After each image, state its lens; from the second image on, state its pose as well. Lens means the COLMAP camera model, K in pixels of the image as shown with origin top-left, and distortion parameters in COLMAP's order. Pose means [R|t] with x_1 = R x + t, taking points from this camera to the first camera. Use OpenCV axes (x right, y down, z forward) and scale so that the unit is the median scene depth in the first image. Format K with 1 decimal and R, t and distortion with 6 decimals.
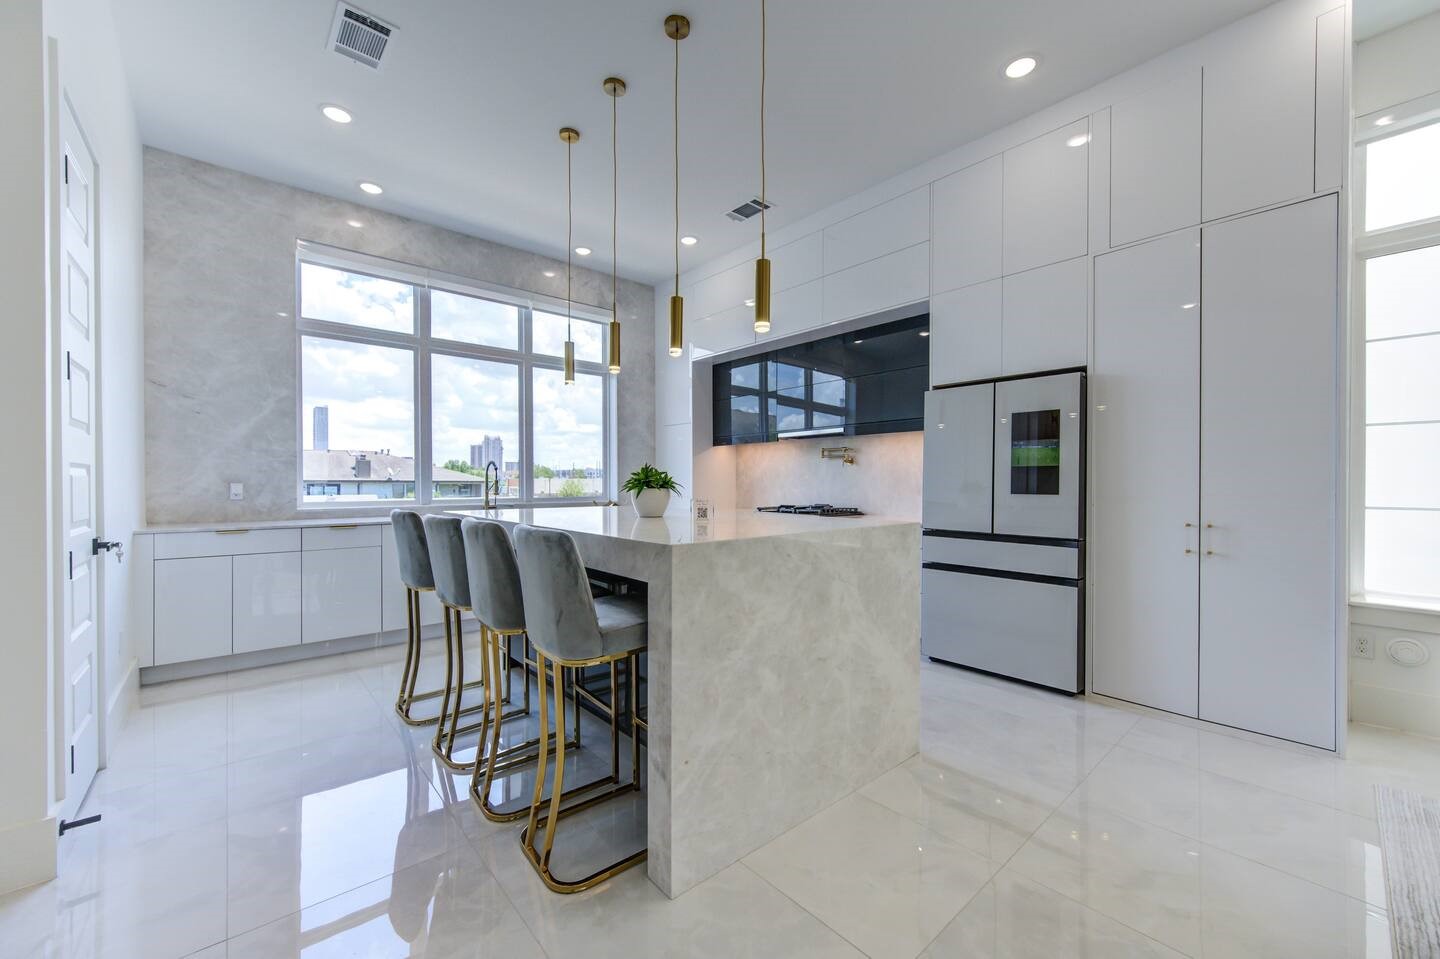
lens RADIAL K [[557.1, 0, 725.7], [0, 557.1, 485.0], [0, 0, 1]] dist [0.001787, -0.000157]
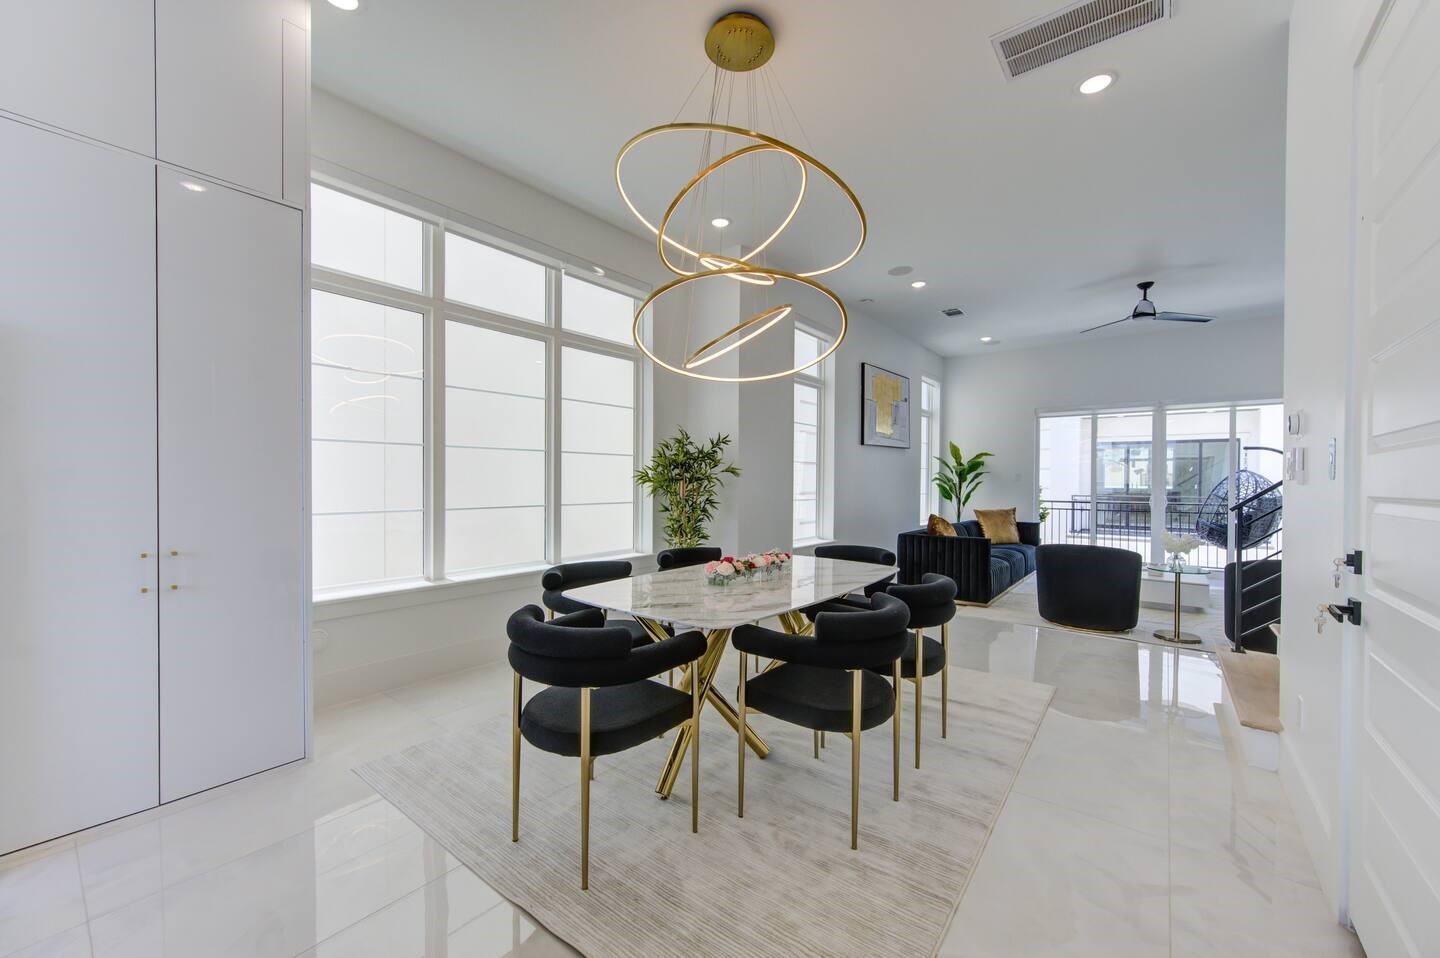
lens RADIAL K [[557.1, 0, 725.7], [0, 557.1, 484.5], [0, 0, 1]] dist [0.001787, -0.000157]
pose [[-0.180747, -0.008316, 0.983495, -0.023092], [0.004144, 0.999949, 0.009217, -0.014182], [-0.983521, 0.005742, -0.180703, 0.200495]]
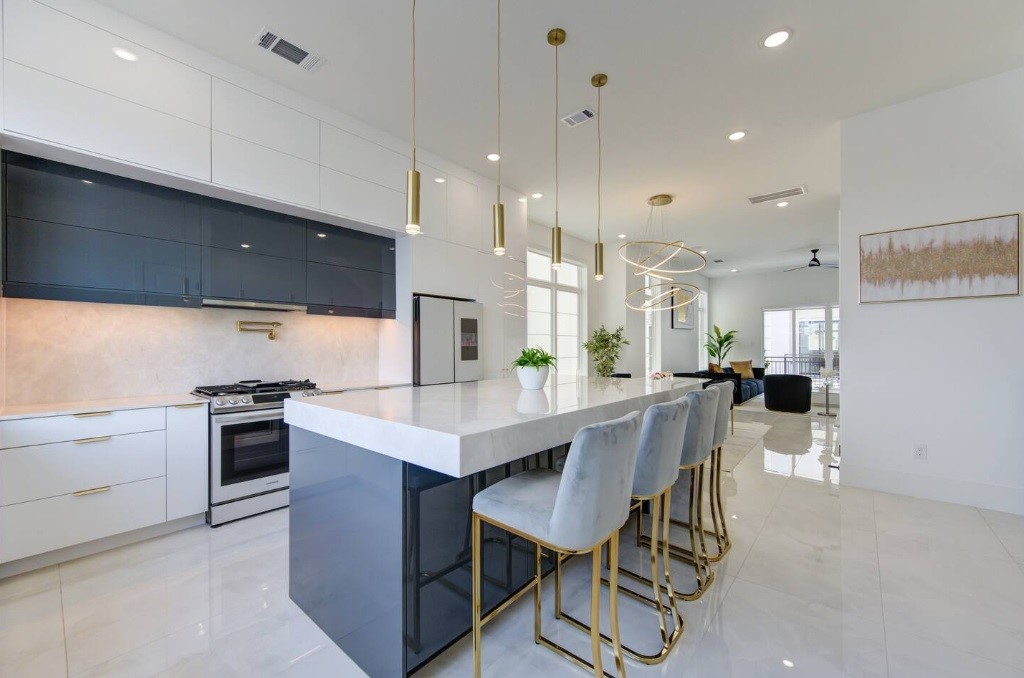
lens RADIAL K [[396.5, 0, 515.4], [0, 396.5, 344.4], [0, 0, 1]] dist [-0.012321, -0.000093]
pose [[-0.132128, 0.007663, 0.991203, -0.545689], [0.012077, 0.999908, -0.006120, -0.017318], [-0.991159, 0.011162, -0.132208, 0.639418]]
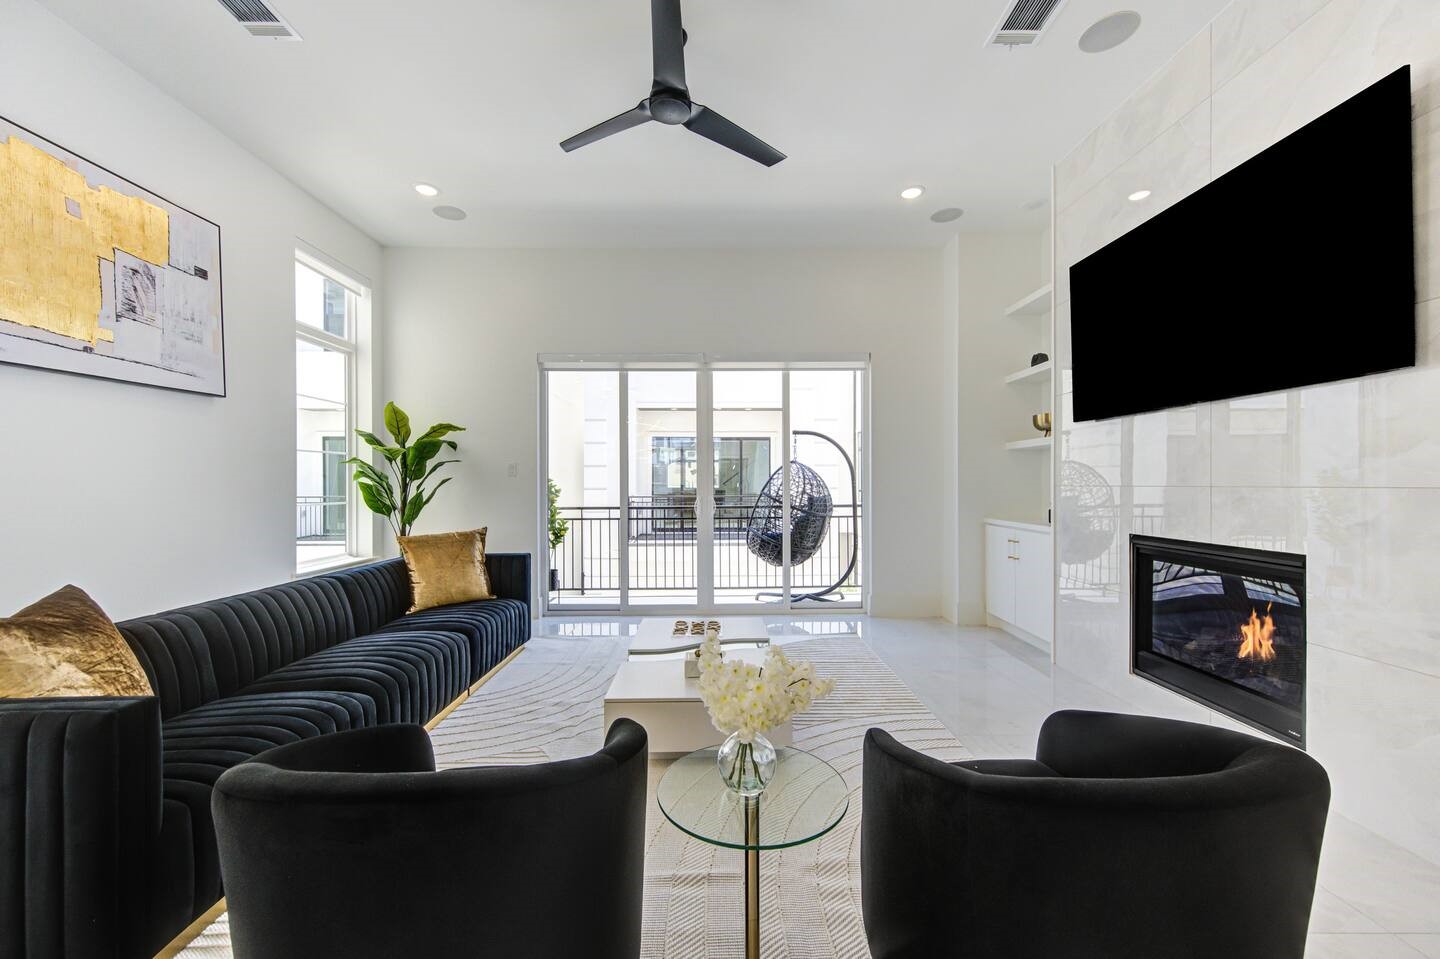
lens RADIAL K [[557.1, 0, 725.7], [0, 557.1, 485.0], [0, 0, 1]] dist [0.001787, -0.000157]
pose [[-0.764853, 0.002019, 0.644202, 0.591965], [0.011337, 0.999882, 0.010327, 0.003408], [-0.644106, 0.015202, -0.764785, -0.499127]]
